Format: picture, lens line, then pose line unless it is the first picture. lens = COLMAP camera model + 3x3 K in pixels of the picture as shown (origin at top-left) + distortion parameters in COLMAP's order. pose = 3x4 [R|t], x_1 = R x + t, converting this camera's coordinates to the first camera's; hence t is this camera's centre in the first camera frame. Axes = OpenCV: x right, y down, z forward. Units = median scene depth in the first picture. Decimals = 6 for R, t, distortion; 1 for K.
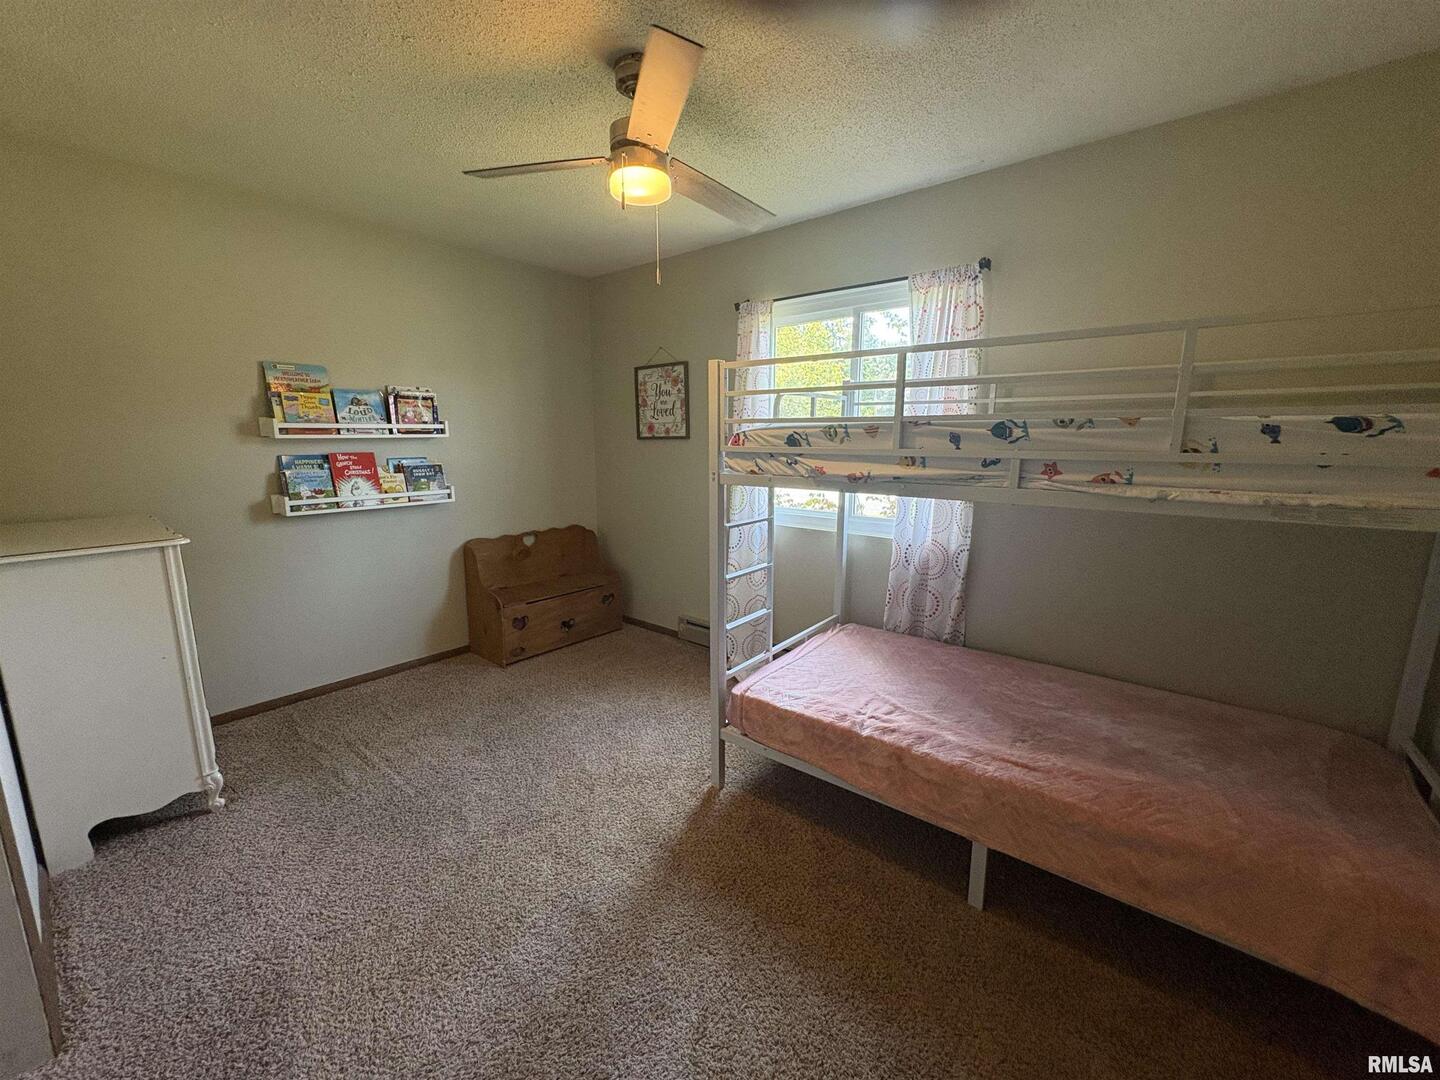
lens RADIAL K [[574.1, 0, 721.0], [0, 574.1, 541.2], [0, 0, 1]] dist [0.000114, 0.000268]
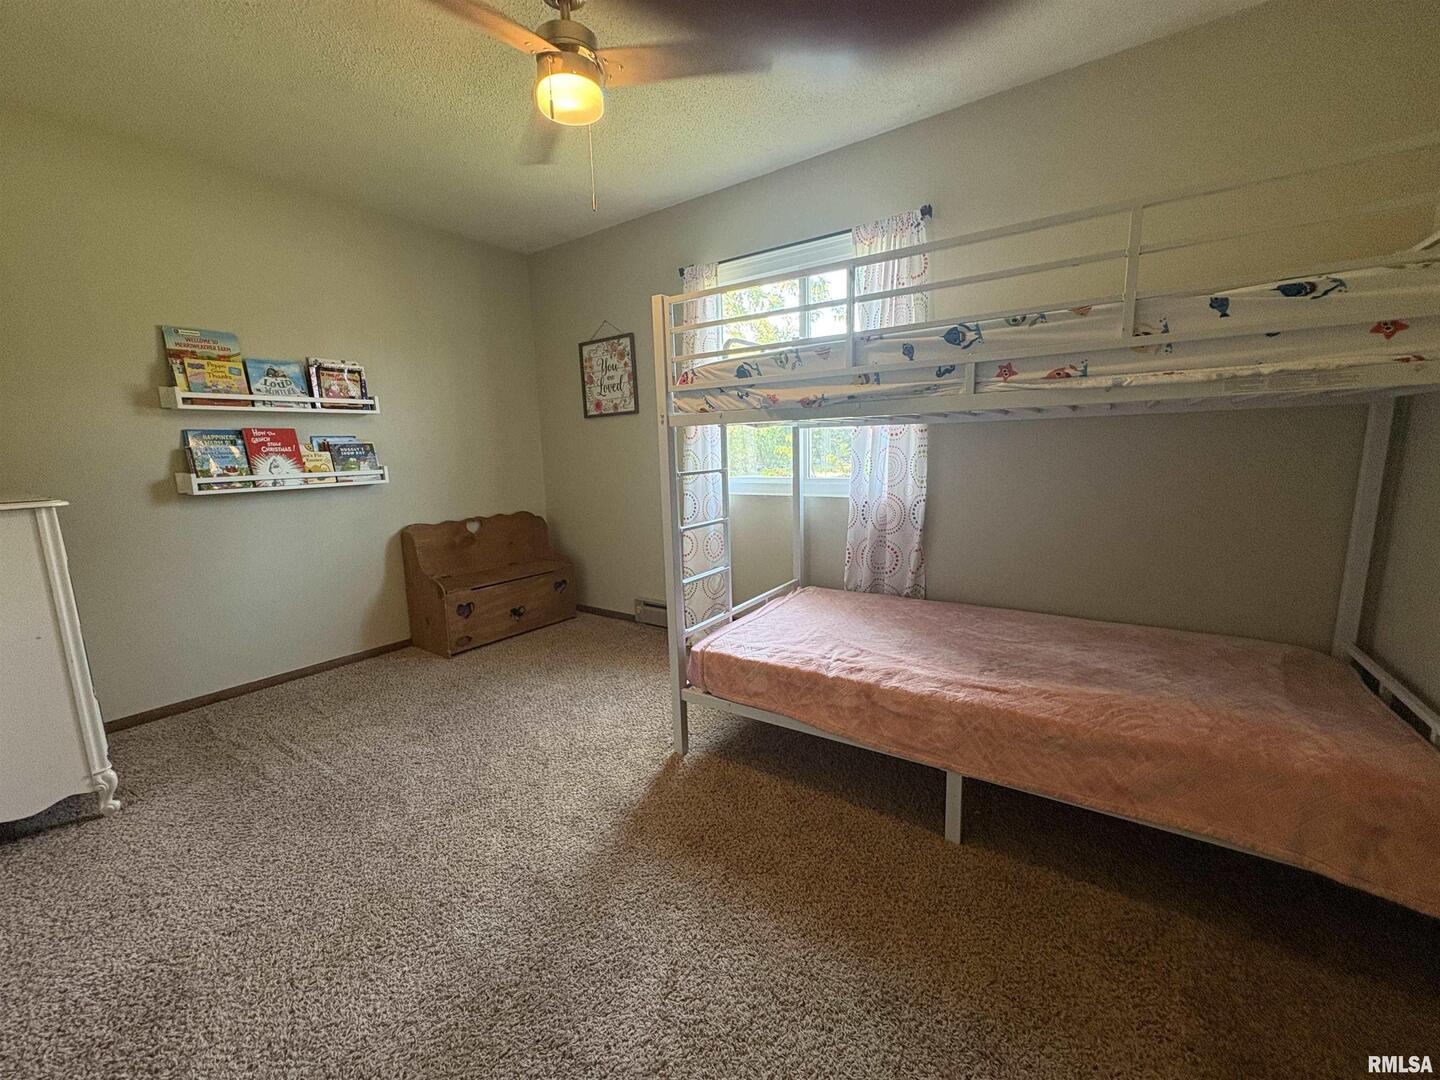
lens RADIAL K [[574.1, 0, 720.8], [0, 574.1, 542.1], [0, 0, 1]] dist [0.000114, 0.000268]
pose [[0.996380, -0.042317, 0.073729, 0.004927], [0.043955, 0.998818, -0.020740, 0.117454], [-0.072764, 0.023906, 0.997063, 0.048368]]
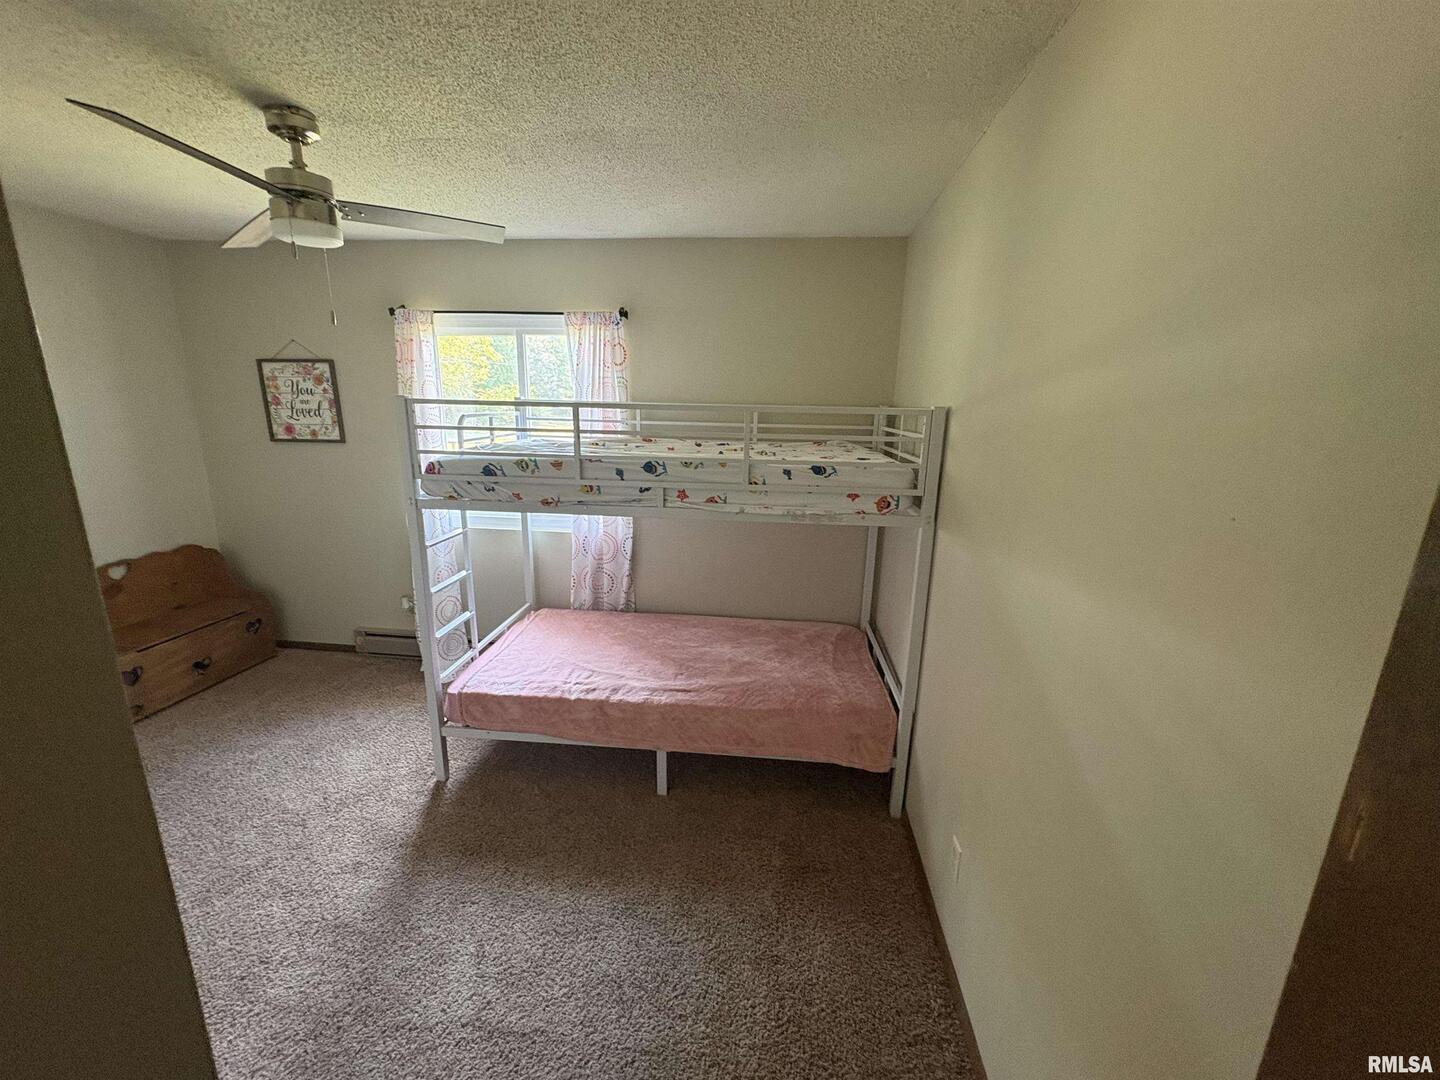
lens RADIAL K [[574.1, 0, 721.4], [0, 574.1, 540.4], [0, 0, 1]] dist [0.000114, 0.000268]
pose [[0.834880, -0.110696, 0.539186, -0.116617], [0.079048, 0.993528, 0.081574, -0.084649], [-0.544726, -0.025483, 0.838227, -0.227541]]
